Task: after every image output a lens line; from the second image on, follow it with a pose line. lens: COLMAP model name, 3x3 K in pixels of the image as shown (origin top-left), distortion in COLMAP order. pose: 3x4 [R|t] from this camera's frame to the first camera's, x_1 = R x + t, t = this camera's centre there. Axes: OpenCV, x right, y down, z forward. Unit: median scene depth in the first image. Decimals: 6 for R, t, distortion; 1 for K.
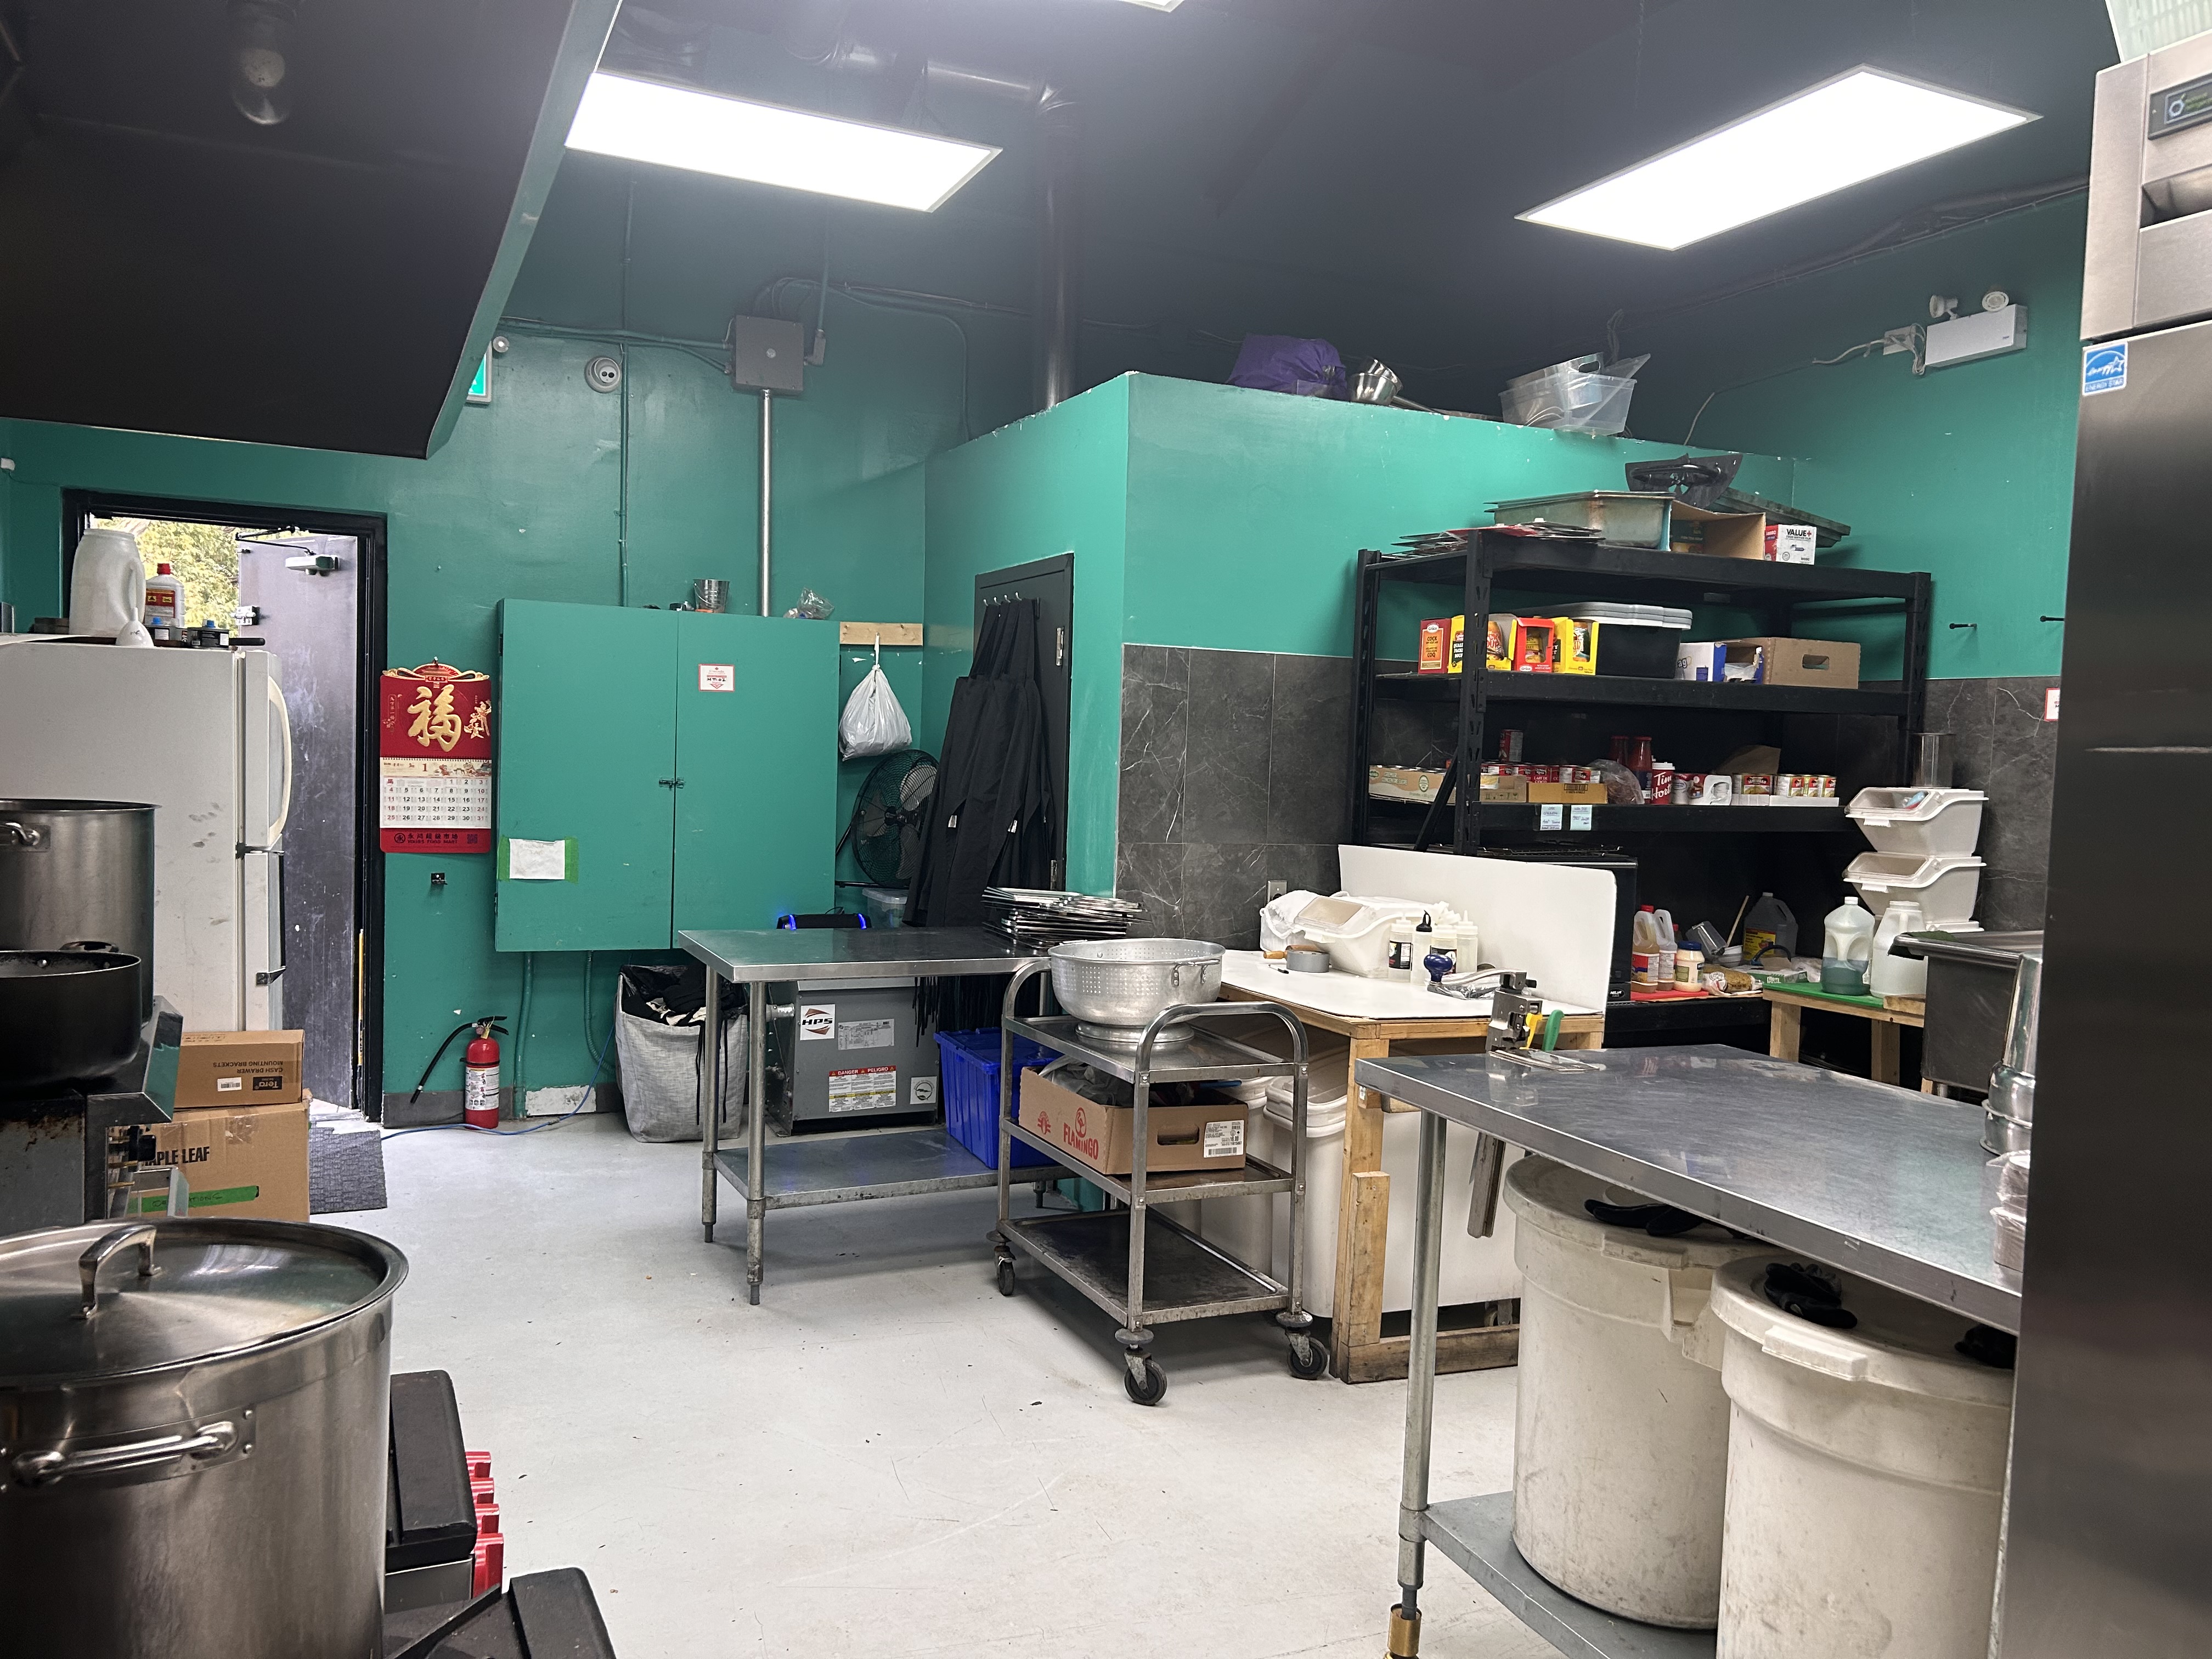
lens RADIAL K [[1659.6, 0, 1113.9], [0, 1659.6, 831.4], [0, 0, 1]] dist [0.040650, -0.044737]
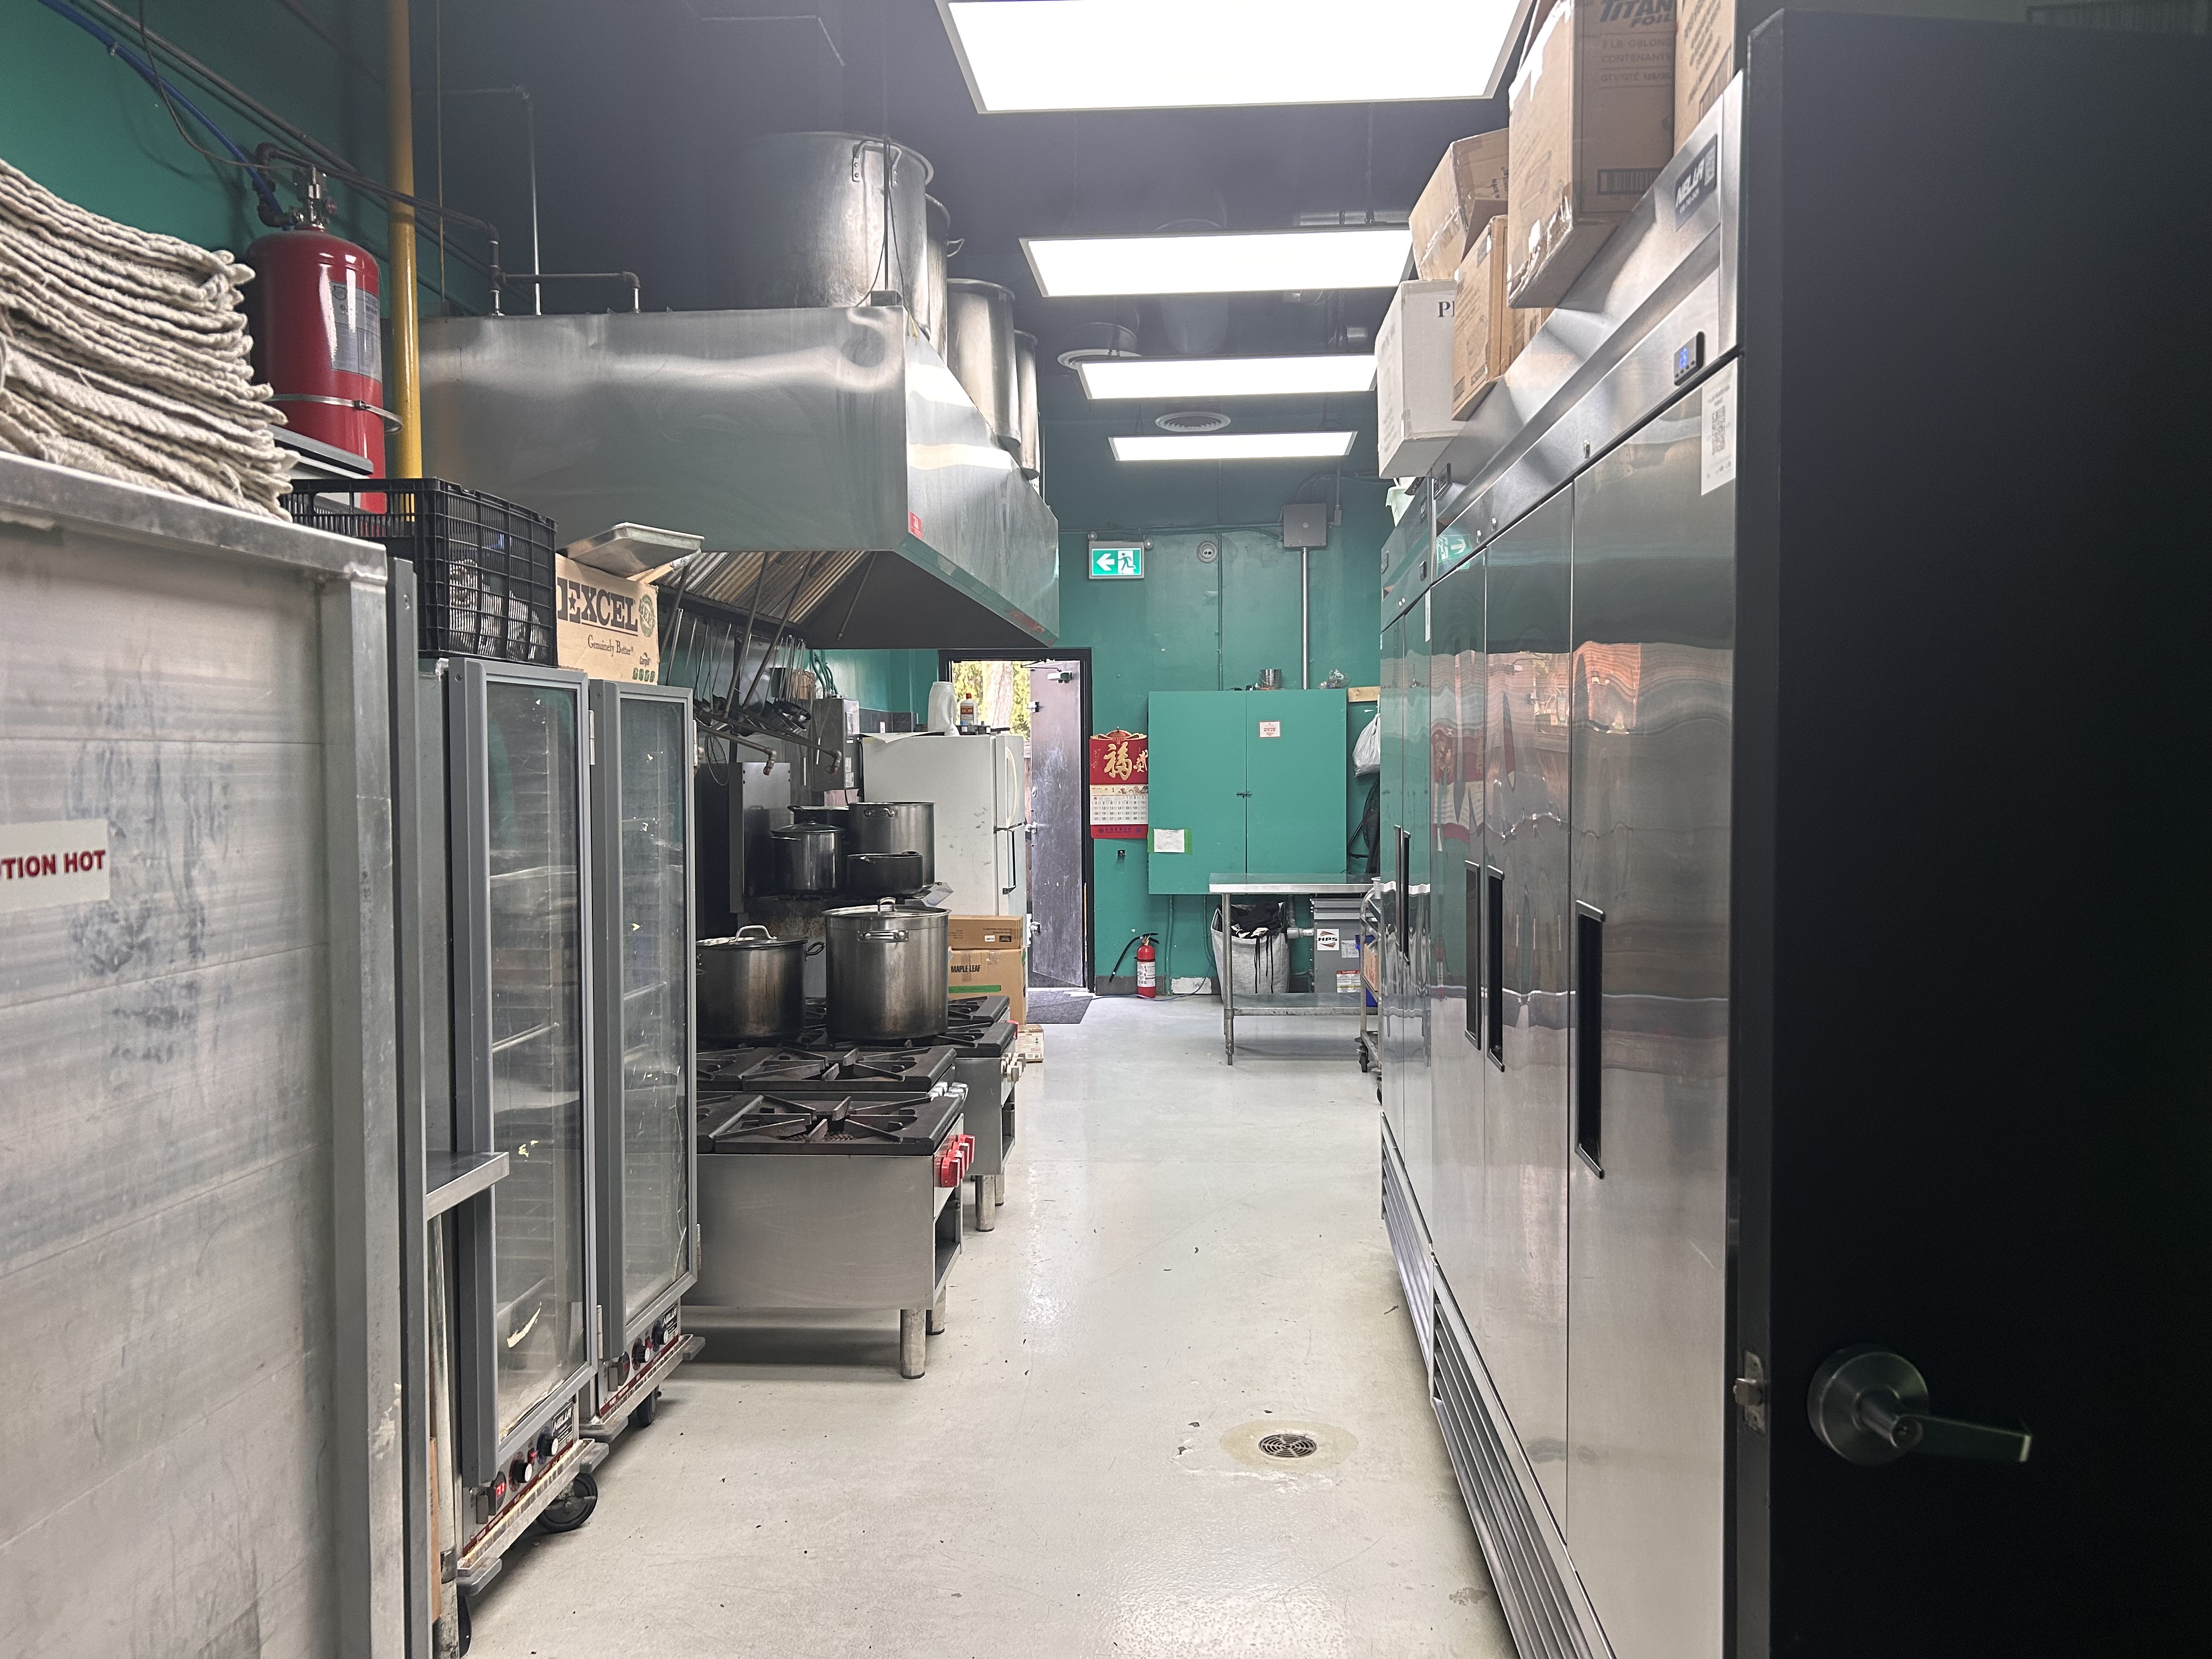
lens RADIAL K [[1659.6, 0, 1104.1], [0, 1659.6, 828.1], [0, 0, 1]] dist [0.040650, -0.044737]
pose [[0.873654, -0.021213, -0.486085, 0.421587], [0.013185, 0.999714, -0.019930, 0.036259], [0.486369, 0.011003, 0.873684, -0.522121]]
